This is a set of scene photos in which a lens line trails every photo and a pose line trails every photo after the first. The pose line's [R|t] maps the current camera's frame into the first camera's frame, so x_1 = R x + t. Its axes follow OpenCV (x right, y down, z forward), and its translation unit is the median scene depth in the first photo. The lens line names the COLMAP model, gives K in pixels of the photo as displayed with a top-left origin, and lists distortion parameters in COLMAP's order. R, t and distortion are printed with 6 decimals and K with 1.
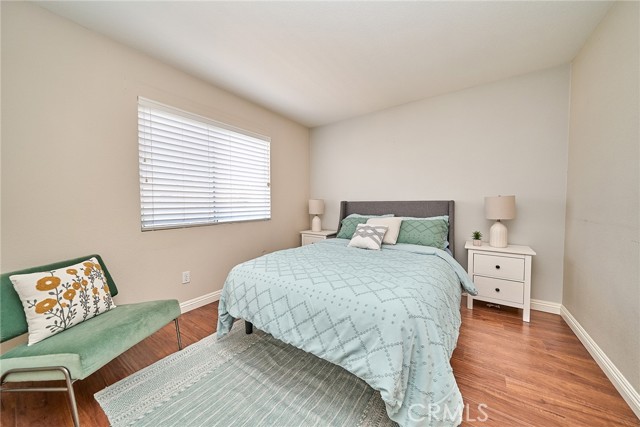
lens RADIAL K [[219.7, 0, 320.0], [0, 219.7, 213.5], [0, 0, 1]] dist [-0.000205, -0.000015]
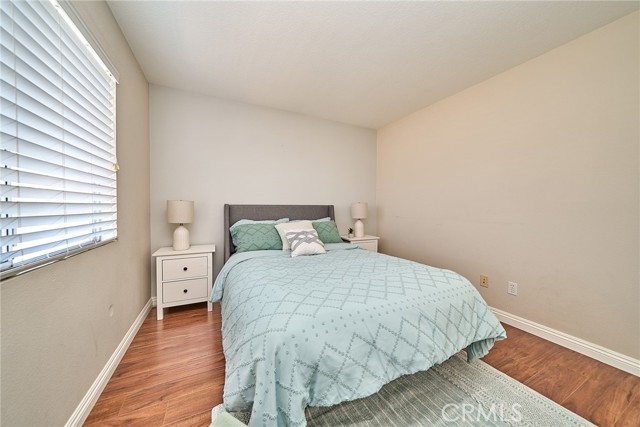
lens RADIAL K [[219.7, 0, 320.0], [0, 219.7, 213.5], [0, 0, 1]] dist [-0.000205, -0.000015]
pose [[0.494369, -0.019966, 0.869023, -0.523704], [0.038528, 0.999257, 0.001040, -0.014694], [-0.868398, 0.032968, 0.494771, 0.438544]]
